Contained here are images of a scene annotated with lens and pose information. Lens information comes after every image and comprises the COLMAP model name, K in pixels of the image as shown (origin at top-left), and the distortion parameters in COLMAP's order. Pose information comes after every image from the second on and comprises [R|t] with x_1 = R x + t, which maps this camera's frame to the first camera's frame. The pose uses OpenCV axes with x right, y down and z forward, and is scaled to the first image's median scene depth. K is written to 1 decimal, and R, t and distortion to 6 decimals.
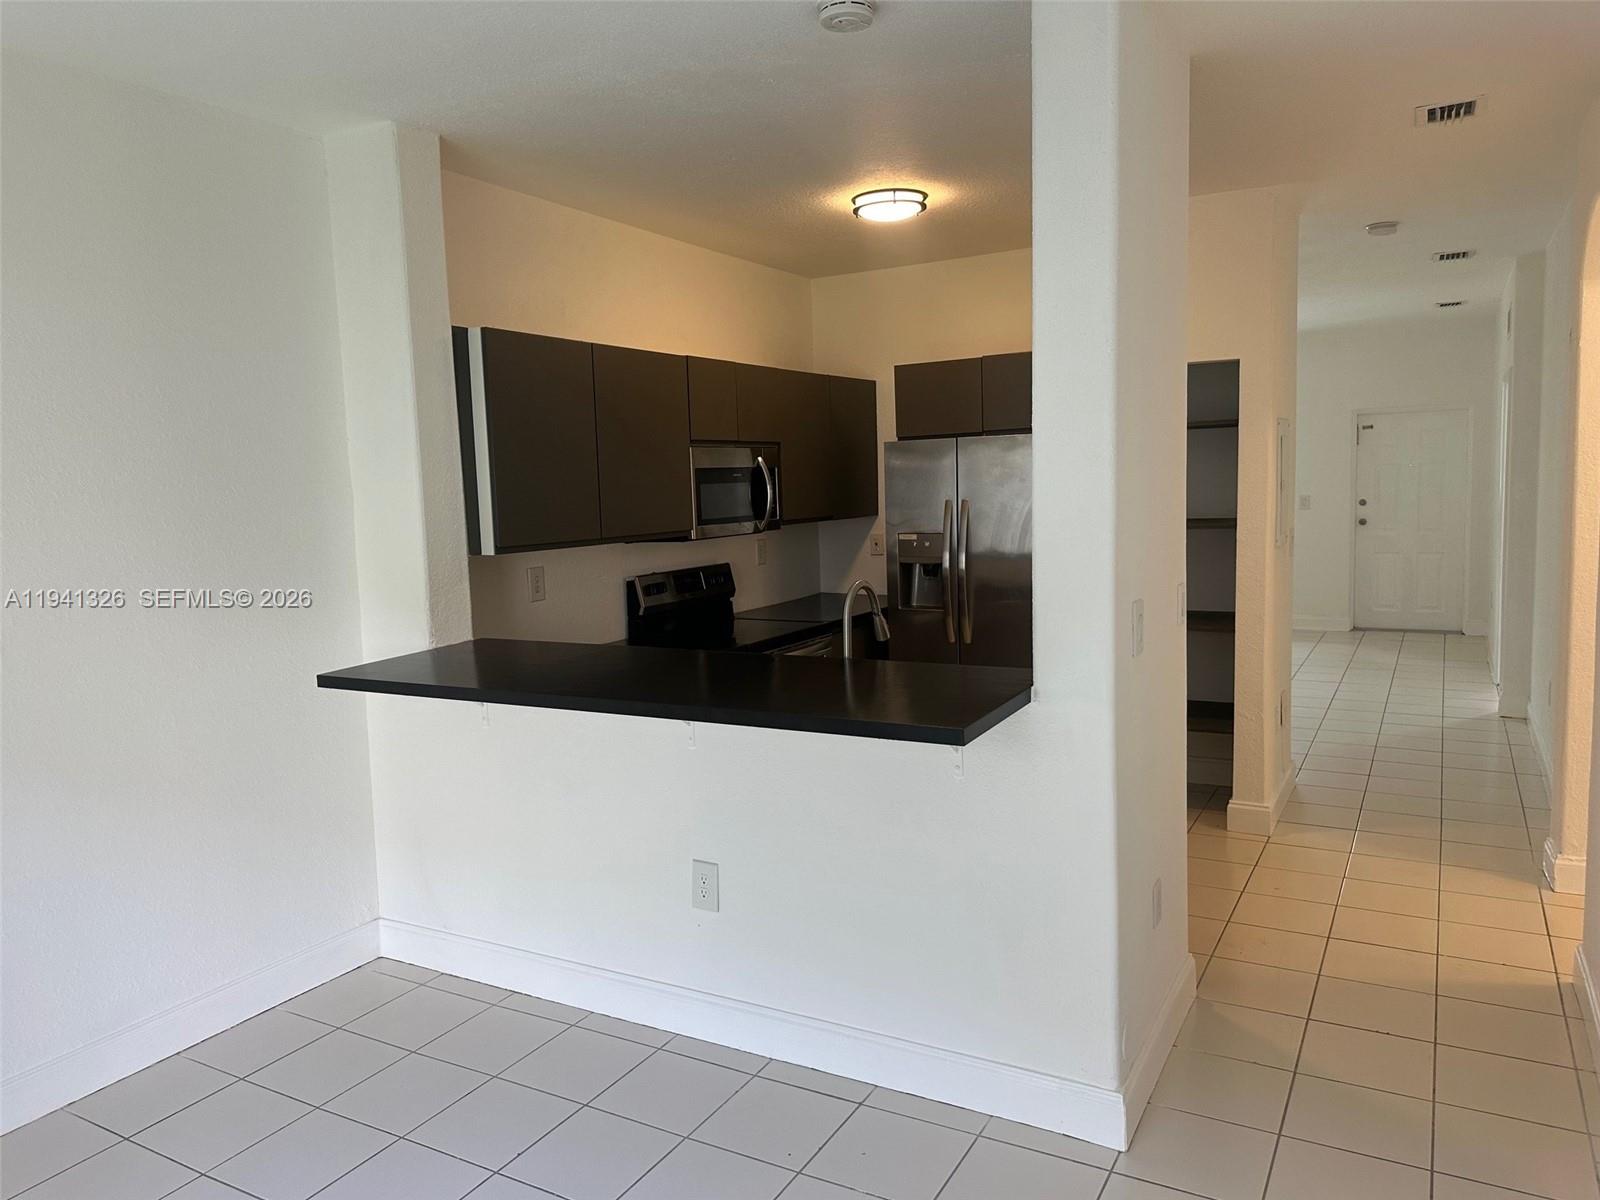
lens RADIAL K [[1101.5, 0, 796.7], [0, 1101.5, 611.0], [0, 0, 1]] dist [-0.006839, -0.032636]
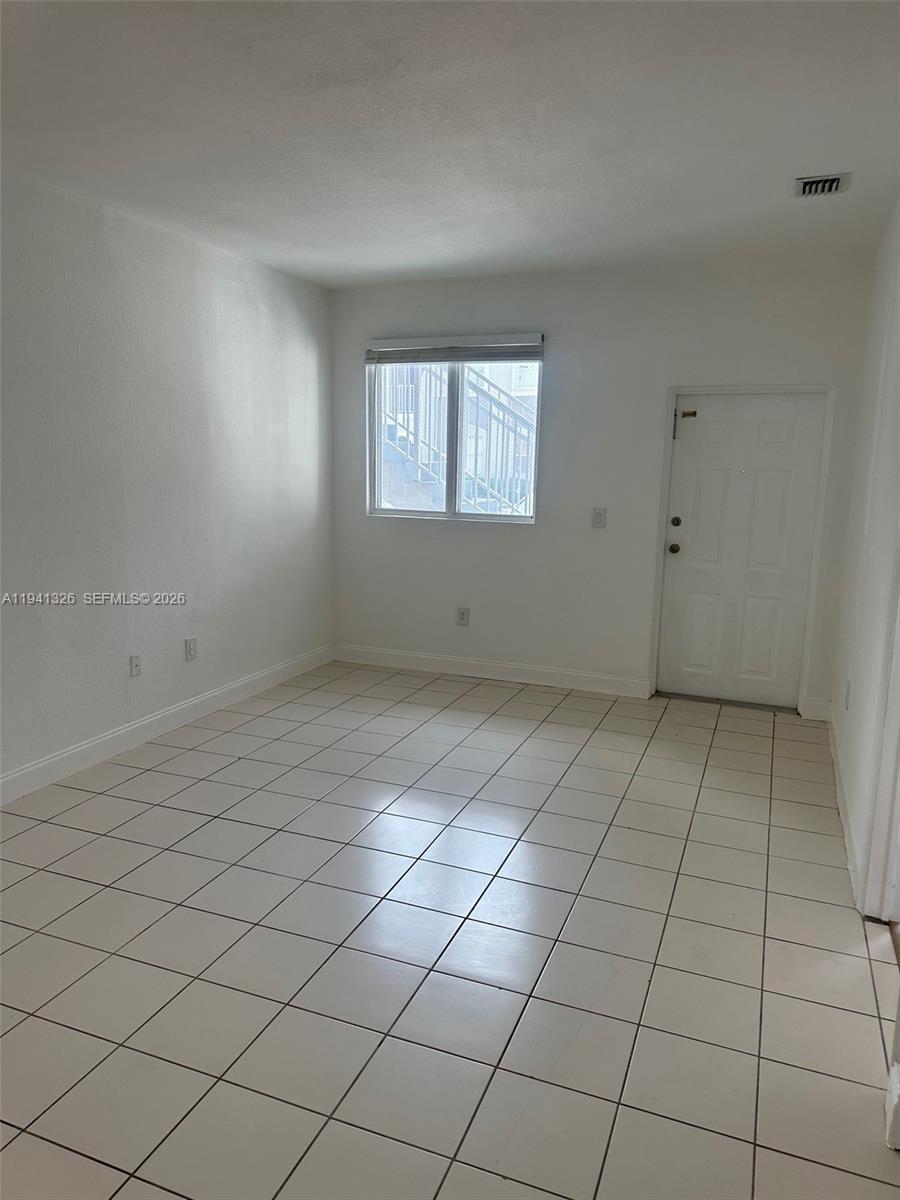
lens RADIAL K [[826.1, 0, 455.2], [0, 826.1, 594.0], [0, 0, 1]] dist [-0.006839, -0.032636]
pose [[0.988649, 0.026465, 0.147894, 0.295976], [-0.034182, 0.998170, 0.049880, -0.073276], [-0.146303, -0.054369, 0.987745, 0.489625]]
